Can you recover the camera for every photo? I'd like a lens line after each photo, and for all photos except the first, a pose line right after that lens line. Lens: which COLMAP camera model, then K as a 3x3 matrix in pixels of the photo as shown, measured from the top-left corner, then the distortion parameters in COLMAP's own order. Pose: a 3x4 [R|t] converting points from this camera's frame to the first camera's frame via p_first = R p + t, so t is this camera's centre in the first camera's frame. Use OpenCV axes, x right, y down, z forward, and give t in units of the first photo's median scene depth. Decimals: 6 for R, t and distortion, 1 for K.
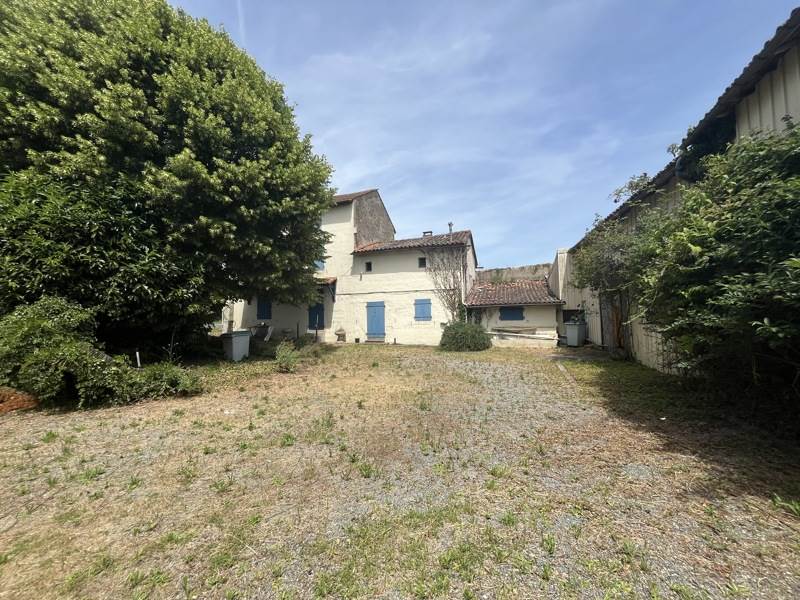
lens RADIAL K [[324.8, 0, 400.0], [0, 324.8, 300.0], [0, 0, 1]] dist [0.000296, 0.000017]
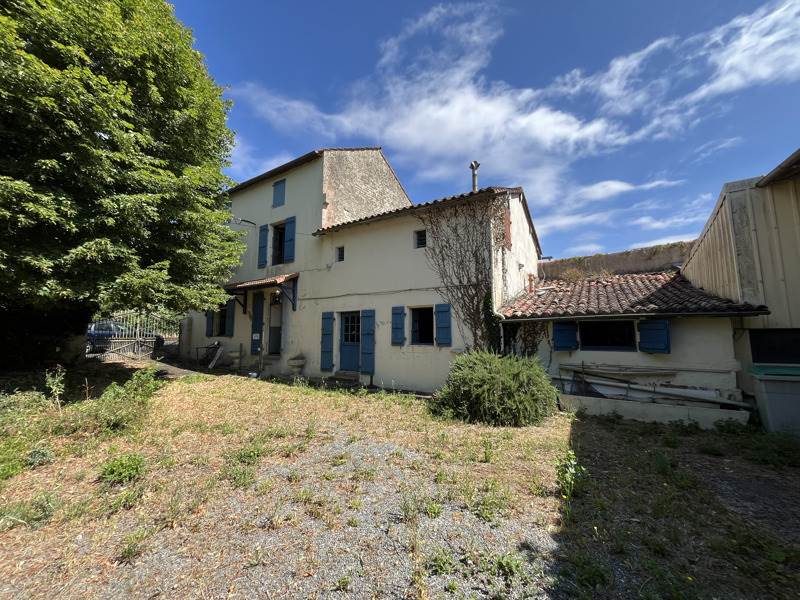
lens RADIAL K [[315.2, 0, 400.0], [0, 315.2, 300.0], [0, 0, 1]] dist [-0.000044, -0.000019]
pose [[0.968975, -0.008036, -0.247028, 0.166249], [-0.006266, 0.998351, -0.057054, 0.019079], [0.247080, 0.056832, 0.967327, 0.482744]]
